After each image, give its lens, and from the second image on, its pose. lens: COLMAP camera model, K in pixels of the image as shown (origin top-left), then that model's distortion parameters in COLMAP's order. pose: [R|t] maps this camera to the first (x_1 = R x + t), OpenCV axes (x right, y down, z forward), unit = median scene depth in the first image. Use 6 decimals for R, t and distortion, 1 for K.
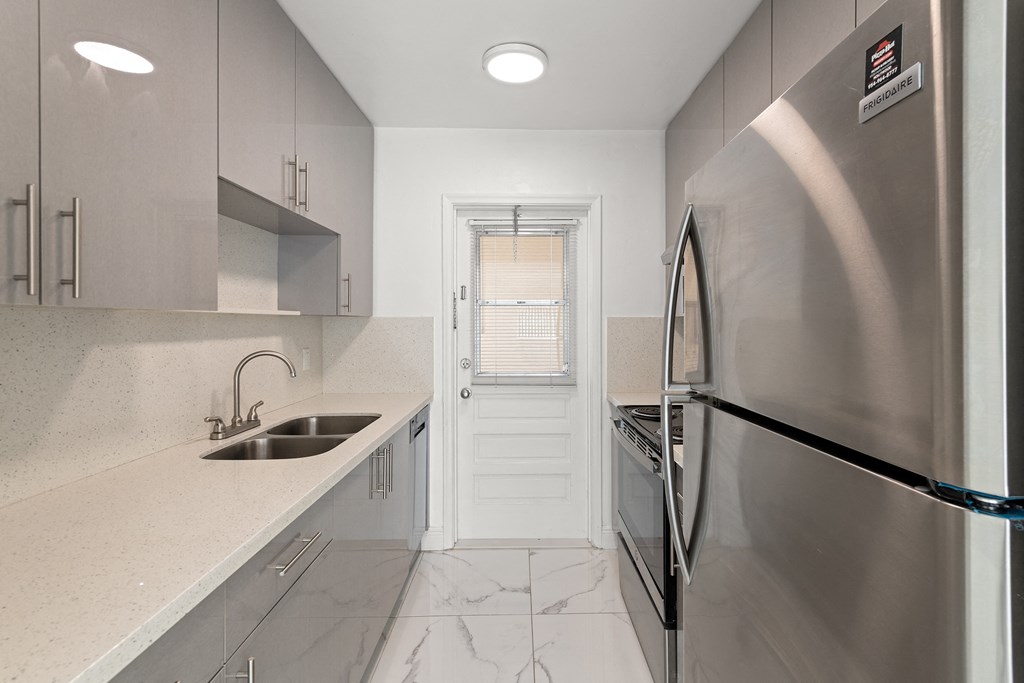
lens RADIAL K [[439.0, 0, 525.9], [0, 439.0, 329.1], [0, 0, 1]] dist [0.002658, -0.000204]
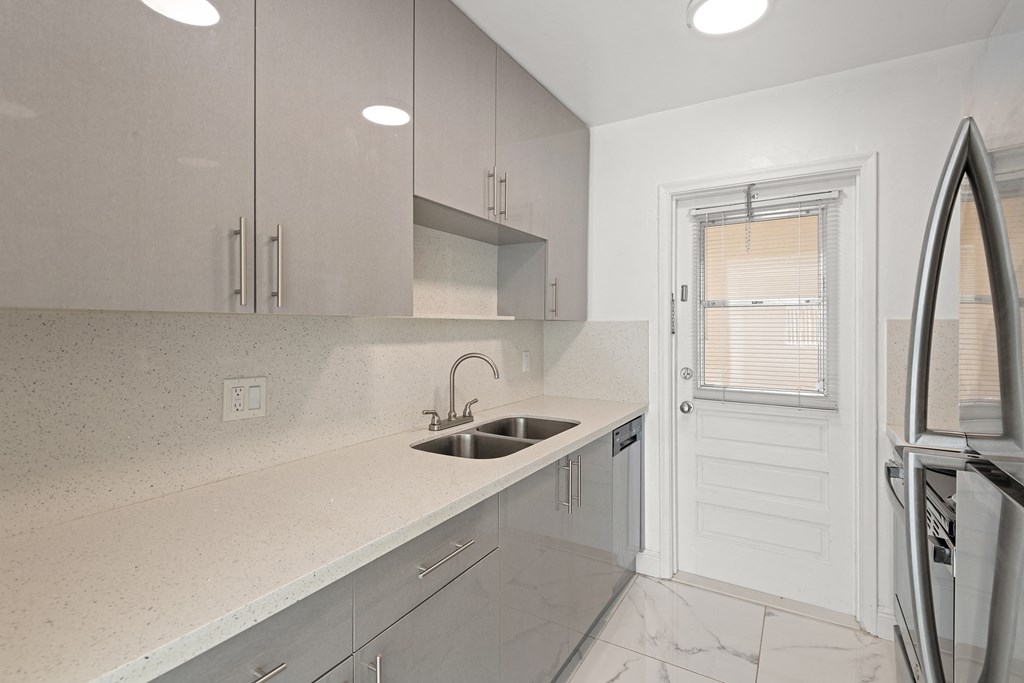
lens RADIAL K [[446.2, 0, 546.3], [0, 446.2, 332.6], [0, 0, 1]] dist [0.012090, -0.008694]
pose [[0.866999, 0.006200, -0.498271, 0.079871], [-0.007216, 0.999974, -0.000114, -0.001694], [0.498258, 0.003695, 0.867021, 0.099345]]
